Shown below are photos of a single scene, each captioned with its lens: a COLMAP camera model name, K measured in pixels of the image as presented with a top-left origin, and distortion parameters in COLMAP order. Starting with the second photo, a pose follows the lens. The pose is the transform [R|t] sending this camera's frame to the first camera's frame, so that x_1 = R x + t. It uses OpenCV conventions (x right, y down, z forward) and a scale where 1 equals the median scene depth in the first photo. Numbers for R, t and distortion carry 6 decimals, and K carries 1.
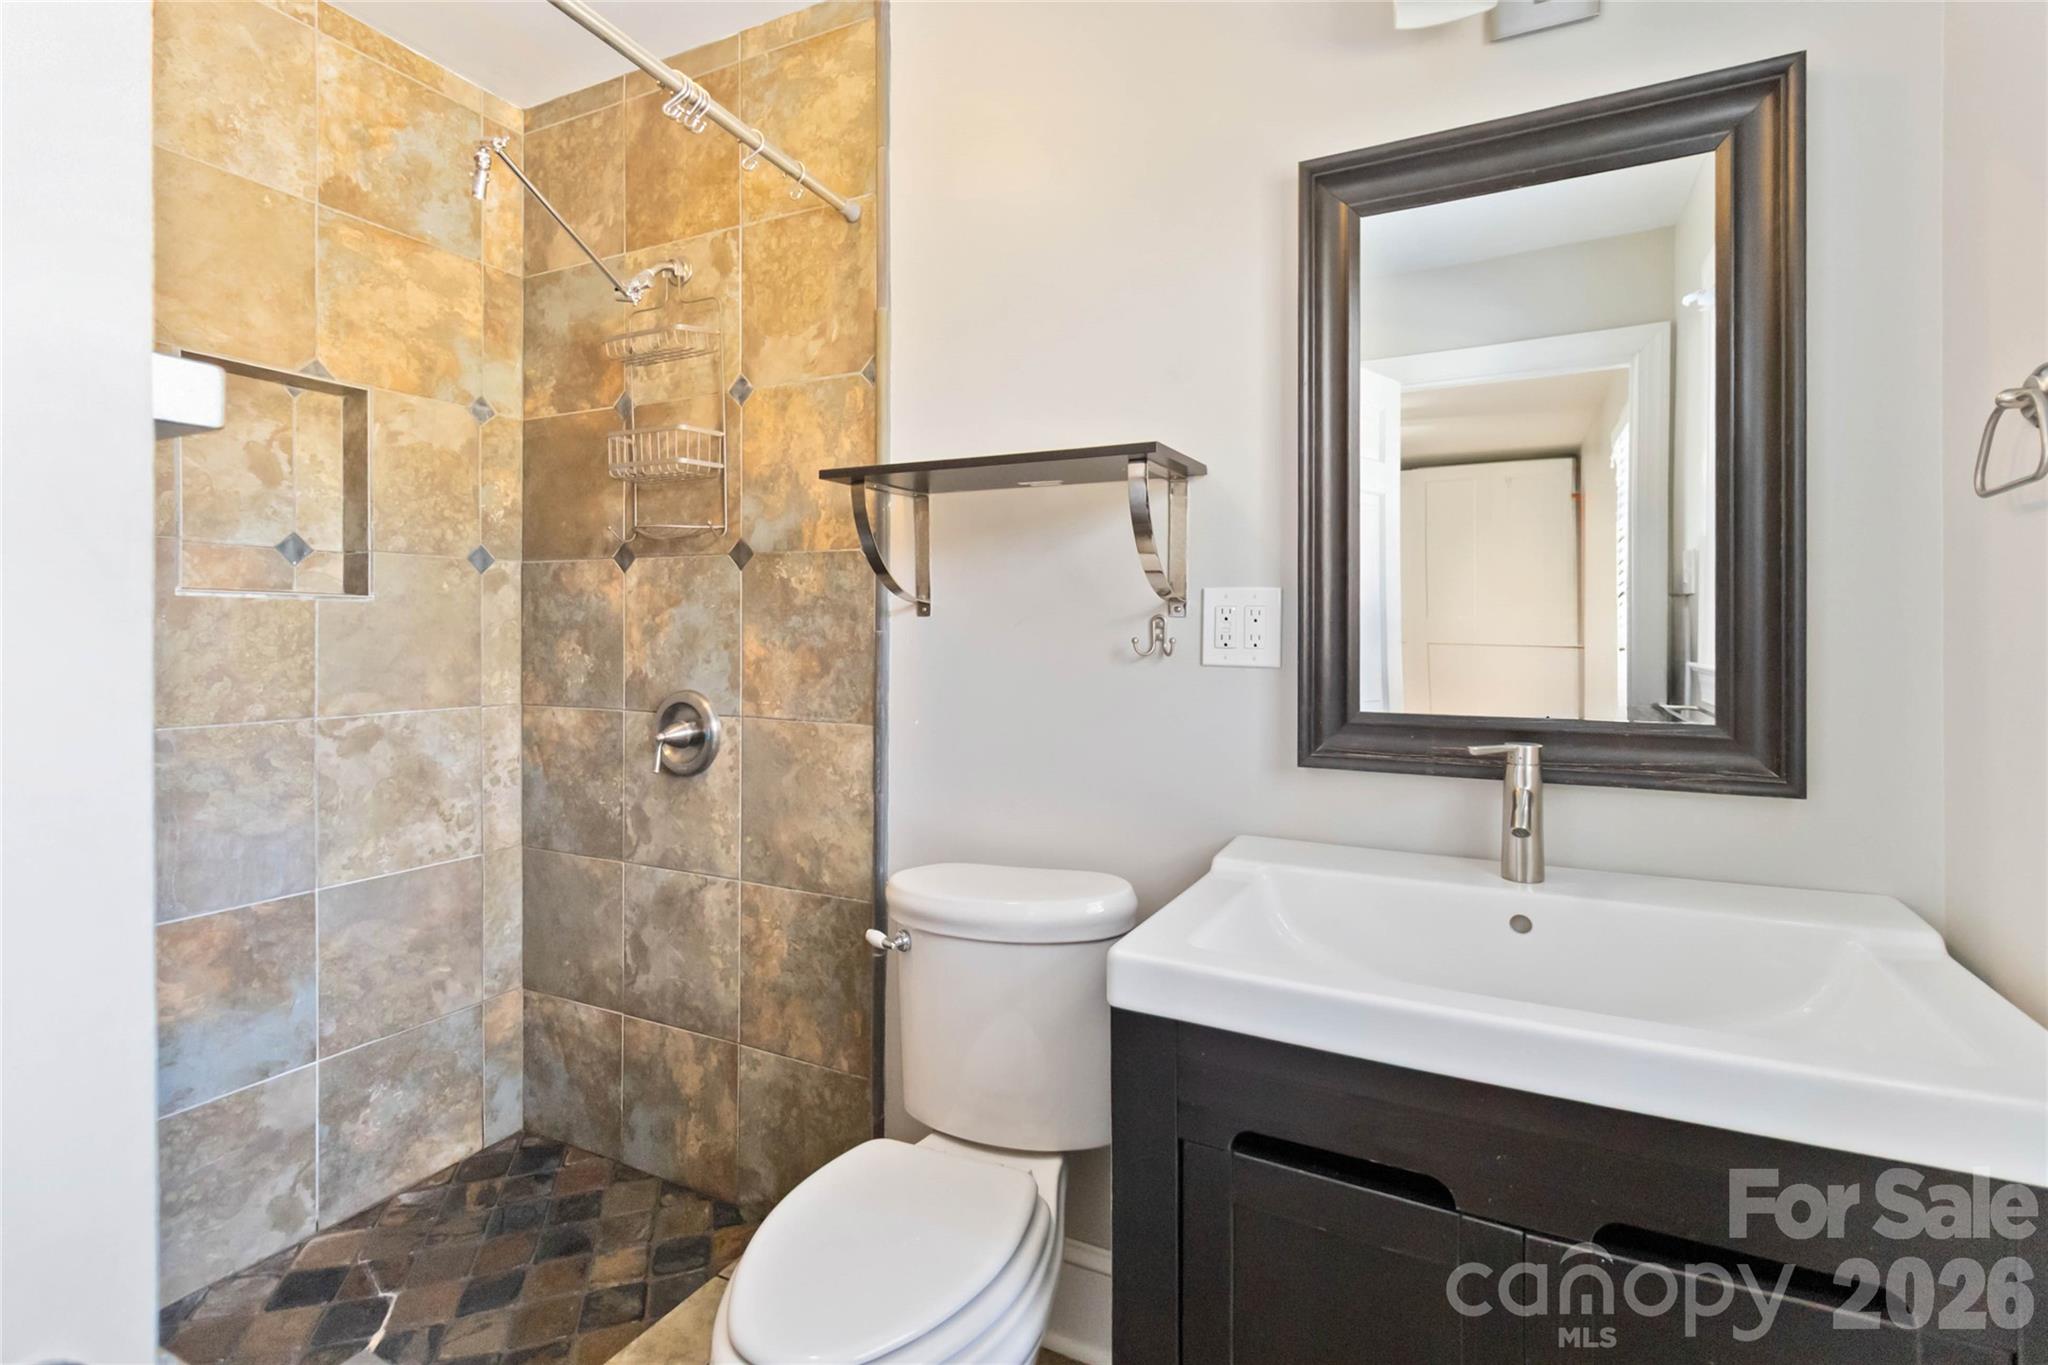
lens RADIAL K [[959.3, 0, 1028.1], [0, 959.3, 630.7], [0, 0, 1]] dist [0.001434, -0.000723]
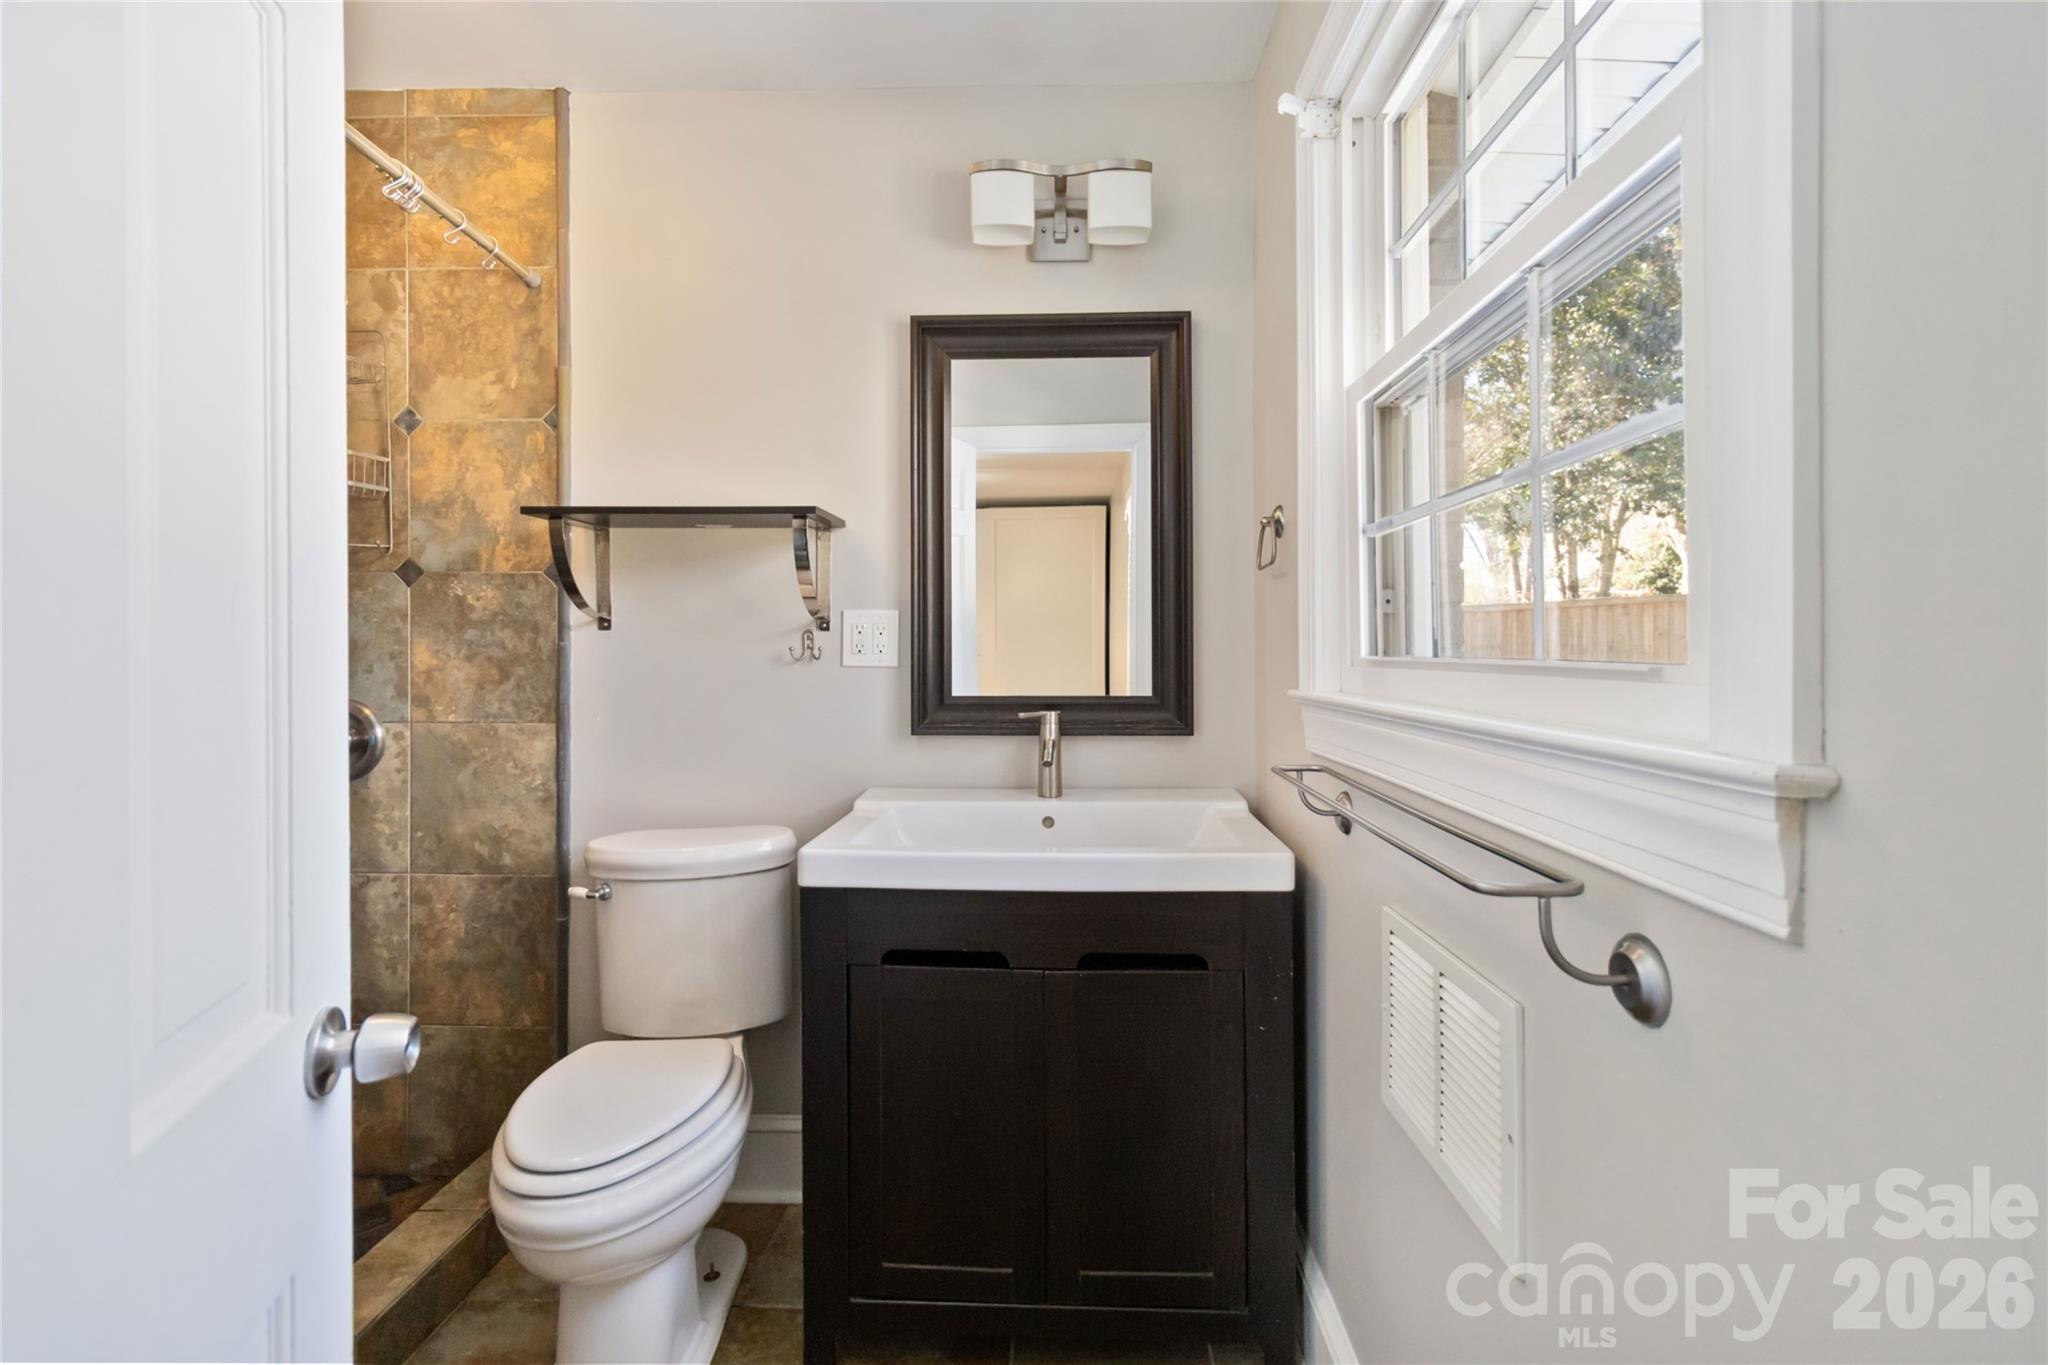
lens RADIAL K [[959.3, 0, 1024.4], [0, 959.3, 663.1], [0, 0, 1]] dist [0.001434, -0.000723]
pose [[0.912150, -0.009616, 0.409744, -0.118771], [0.003225, 0.999862, 0.016285, 0.008179], [-0.409844, -0.013533, 0.912055, -0.295786]]
